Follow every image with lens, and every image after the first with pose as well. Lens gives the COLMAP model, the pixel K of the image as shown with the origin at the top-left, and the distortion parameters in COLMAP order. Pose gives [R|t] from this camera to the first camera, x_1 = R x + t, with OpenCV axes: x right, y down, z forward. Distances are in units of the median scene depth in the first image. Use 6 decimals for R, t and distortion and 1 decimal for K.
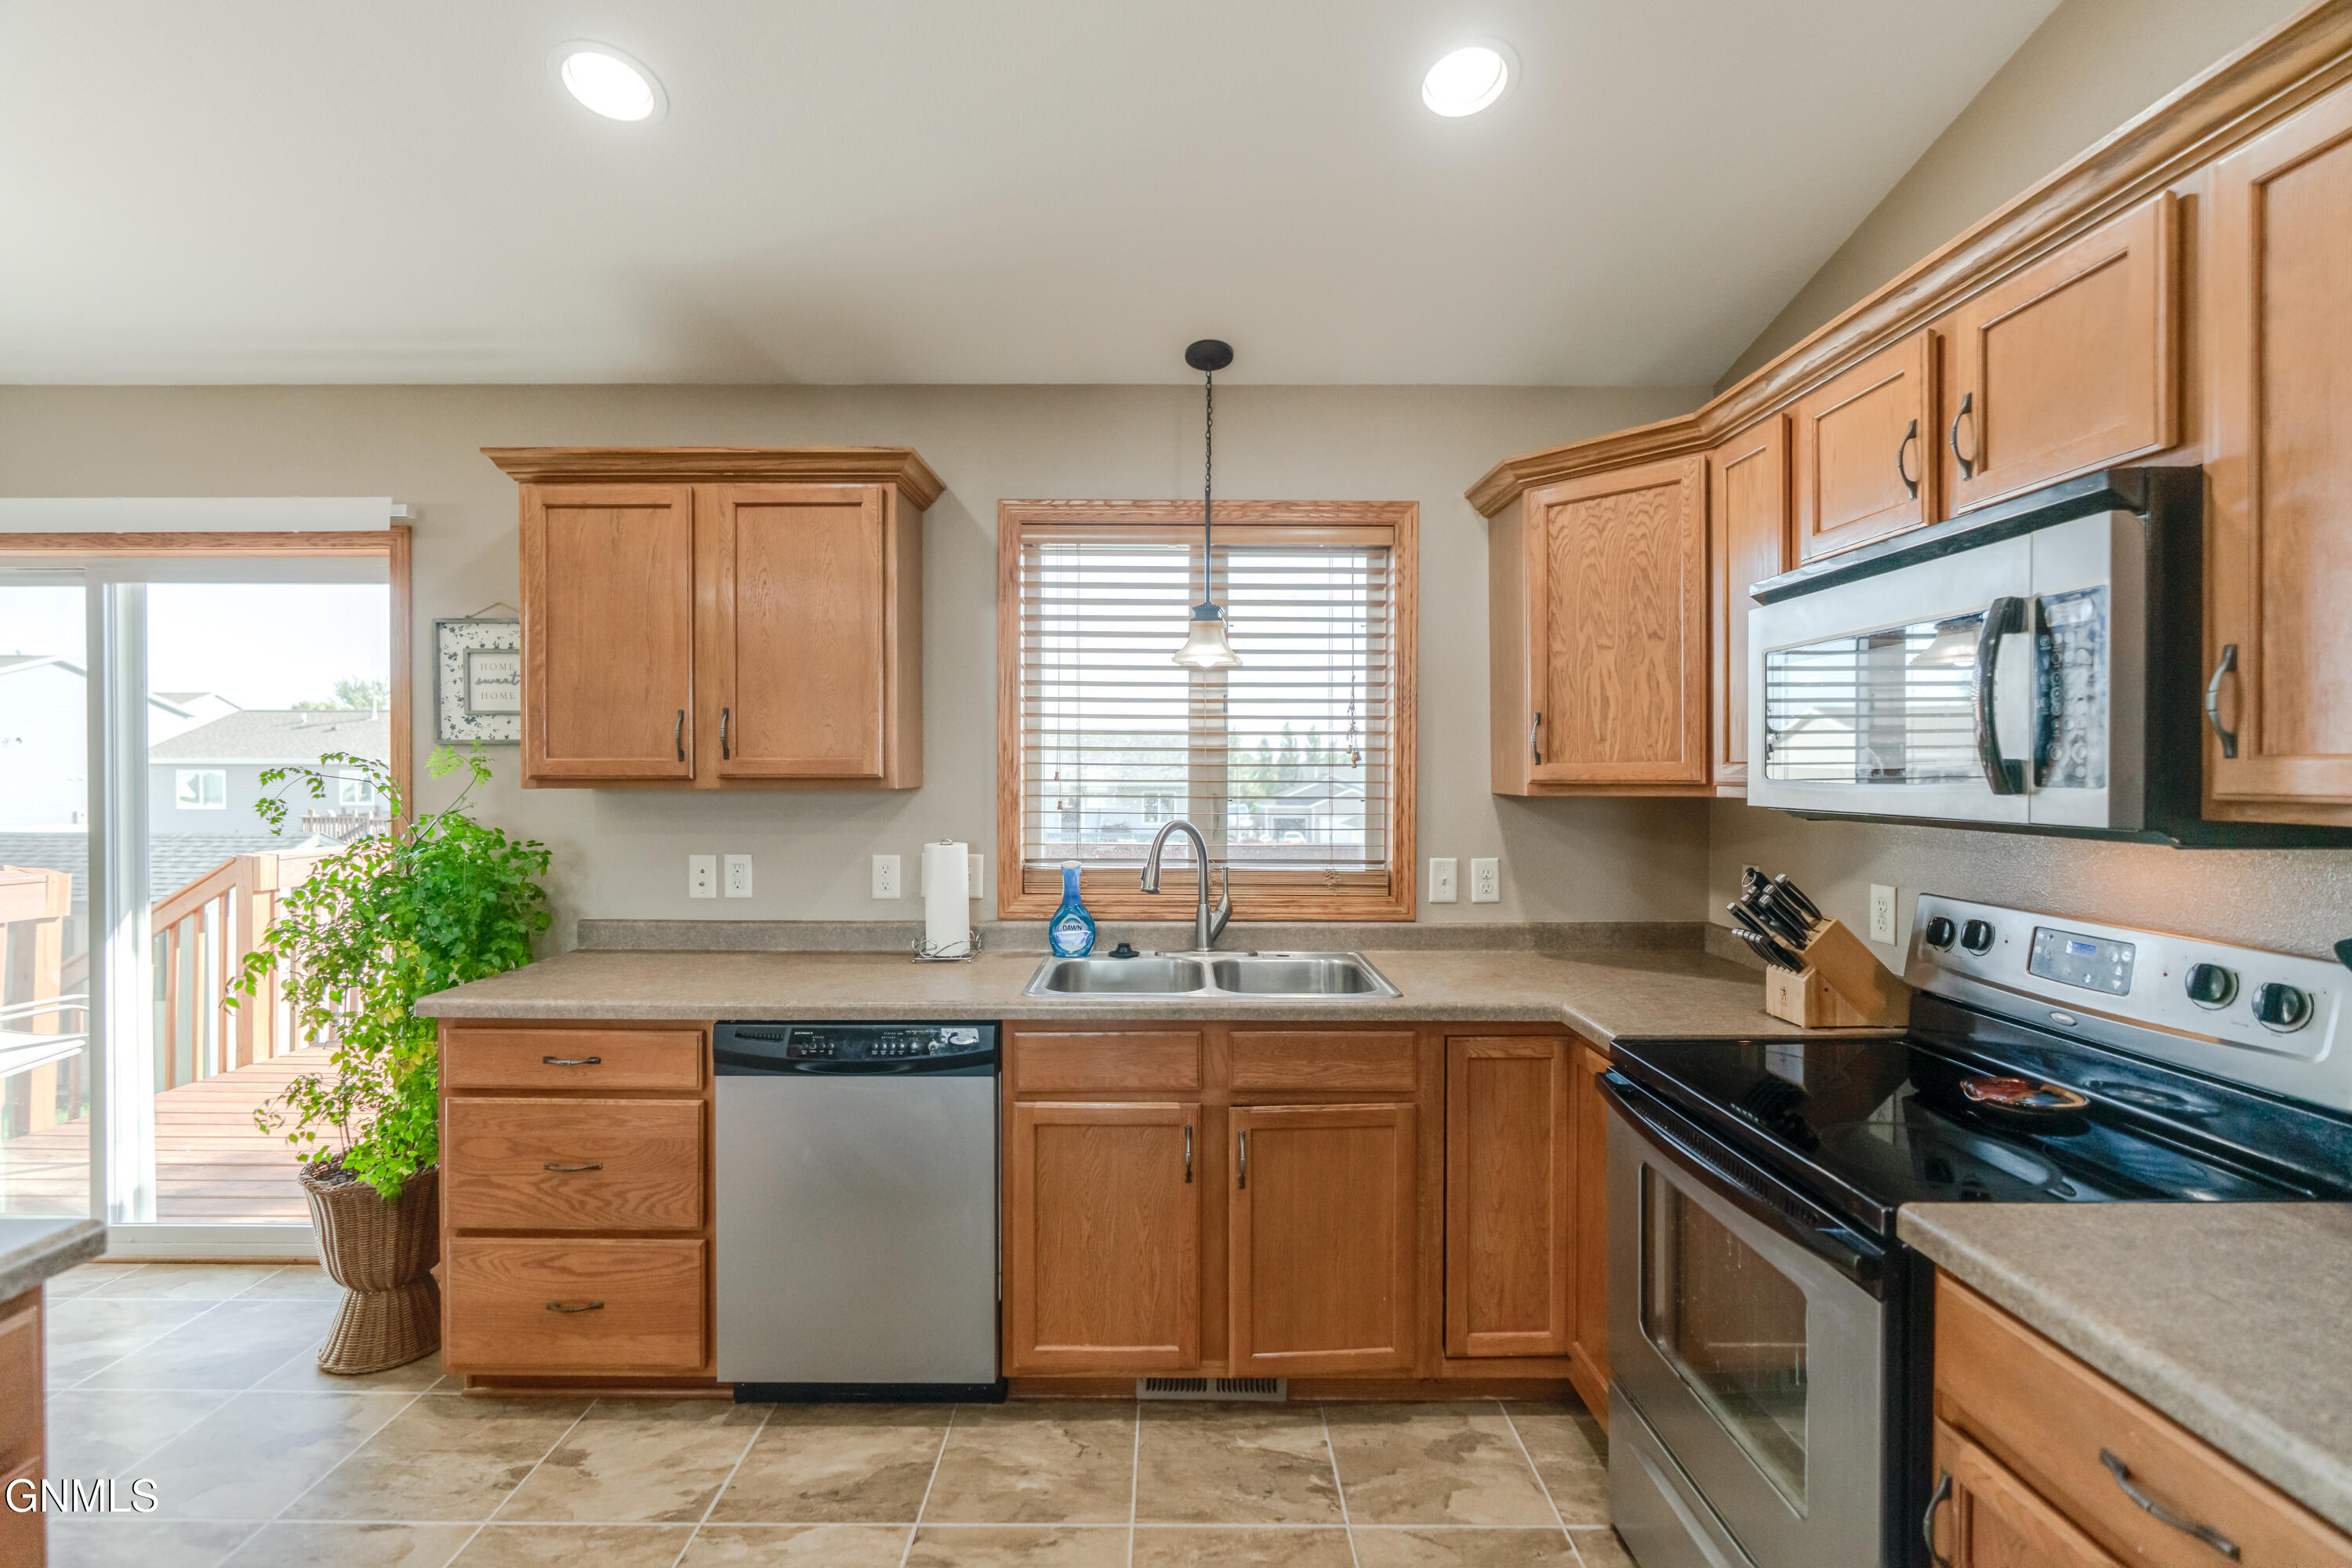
lens RADIAL K [[1057.5, 0, 1172.3], [0, 1057.5, 779.0], [0, 0, 1]] dist [-0.008519, 0.001036]
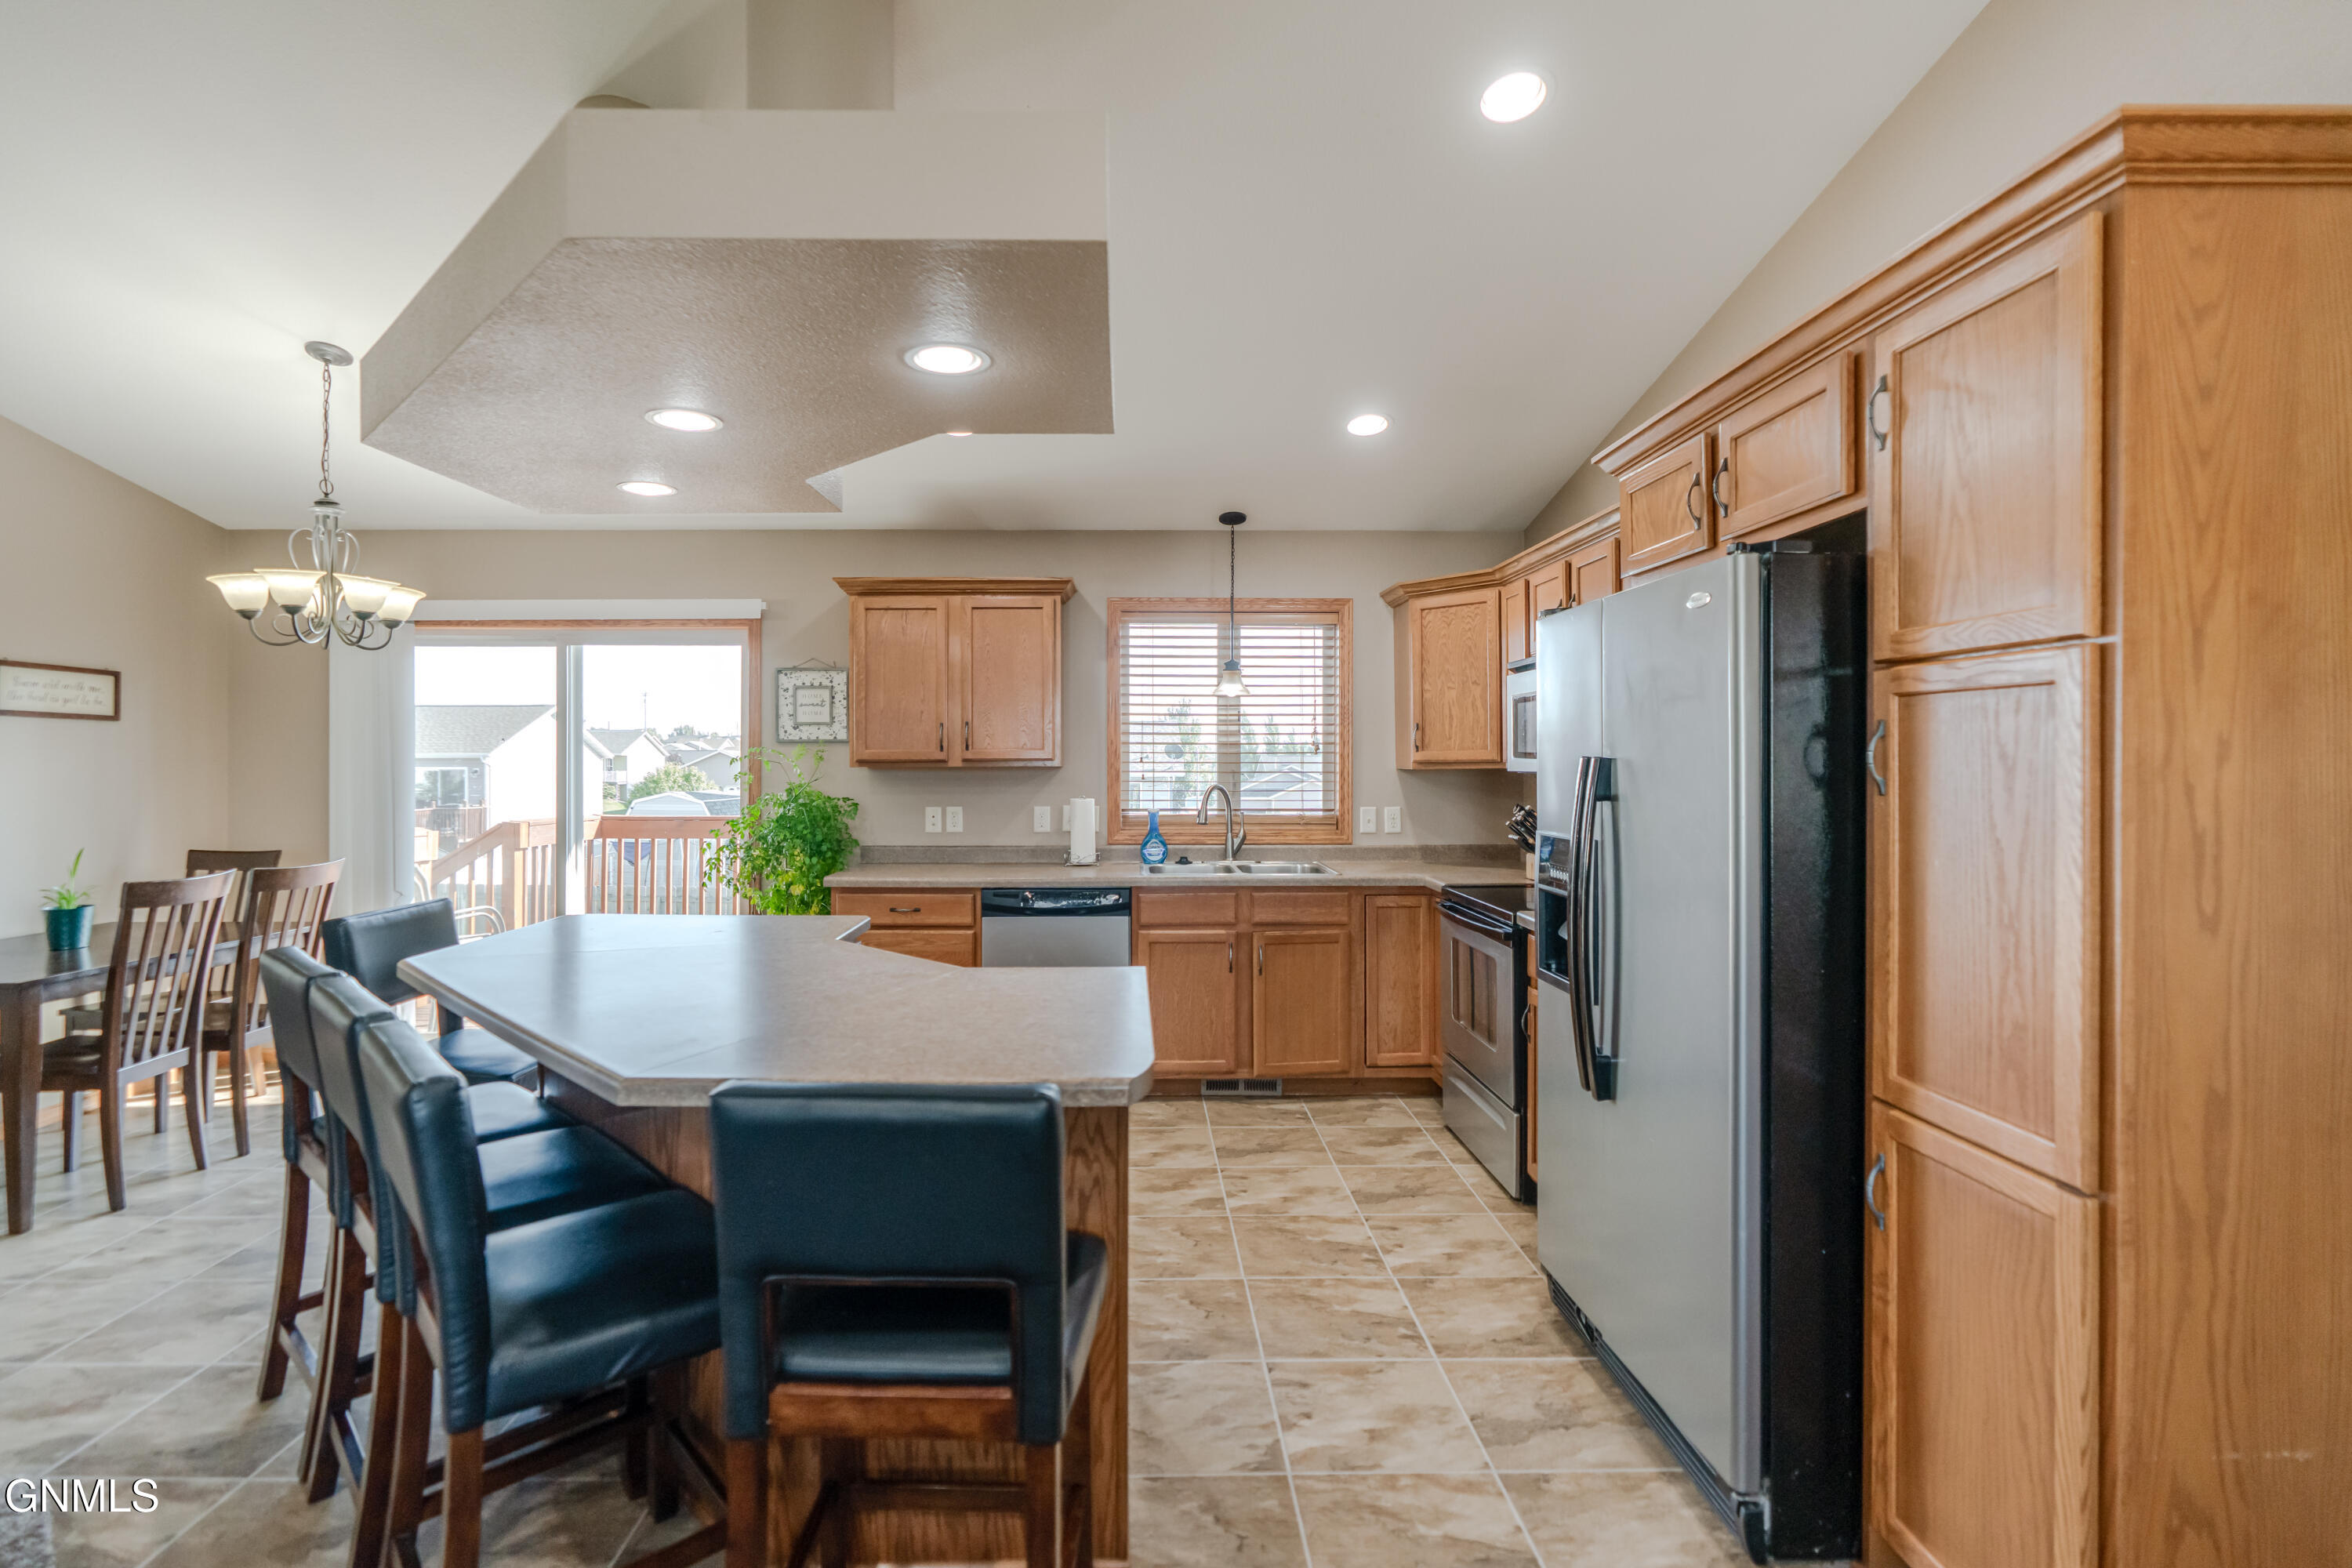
lens RADIAL K [[1057.5, 0, 1172.4], [0, 1057.5, 765.4], [0, 0, 1]] dist [-0.008519, 0.001036]
pose [[0.999337, -0.003726, 0.036224, -0.129026], [0.003993, 0.999965, -0.007302, 0.019808], [-0.036195, 0.007442, 0.999317, -0.739501]]
